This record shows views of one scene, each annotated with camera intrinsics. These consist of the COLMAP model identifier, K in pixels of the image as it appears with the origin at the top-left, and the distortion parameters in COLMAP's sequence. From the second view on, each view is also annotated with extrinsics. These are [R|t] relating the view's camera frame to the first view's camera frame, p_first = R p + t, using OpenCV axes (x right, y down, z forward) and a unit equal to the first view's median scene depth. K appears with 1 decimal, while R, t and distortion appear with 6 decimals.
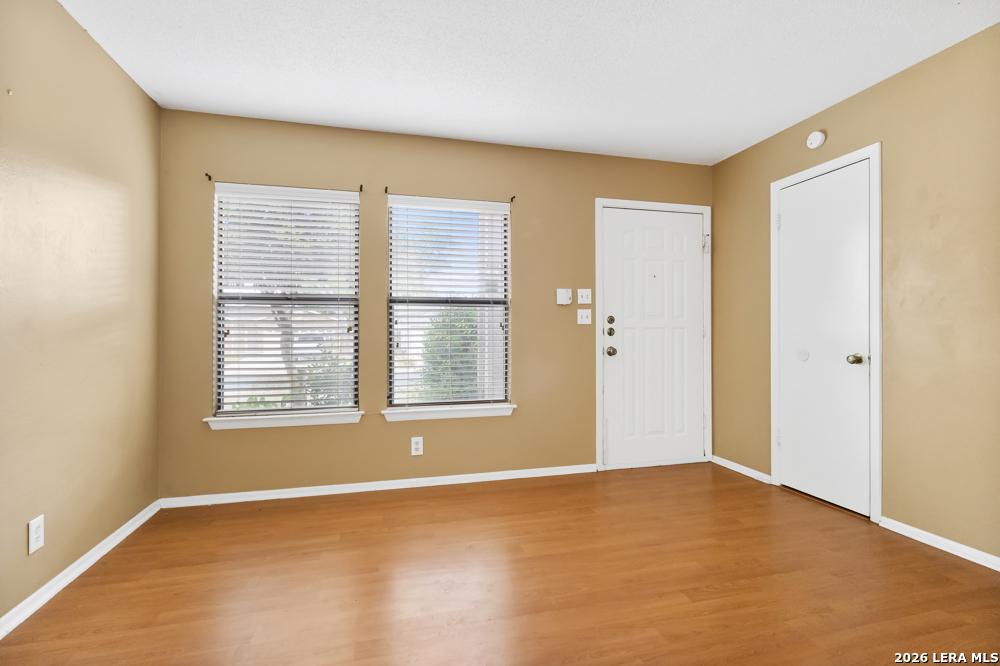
lens RADIAL K [[467.6, 0, 508.9], [0, 467.6, 336.7], [0, 0, 1]] dist [0.005080, 0.001414]
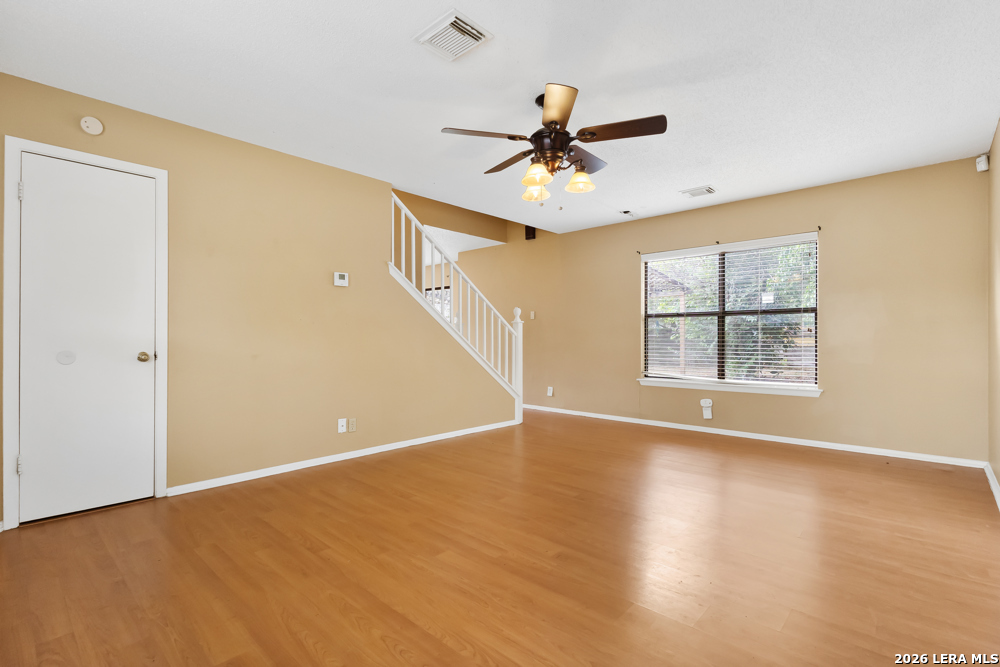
lens RADIAL K [[467.6, 0, 504.3], [0, 467.6, 338.8], [0, 0, 1]] dist [0.005080, 0.001414]
pose [[-0.560575, 0.002313, 0.828101, -0.664447], [-0.004480, 0.999973, -0.005826, 0.007883], [-0.828092, -0.006975, -0.560549, 0.964956]]
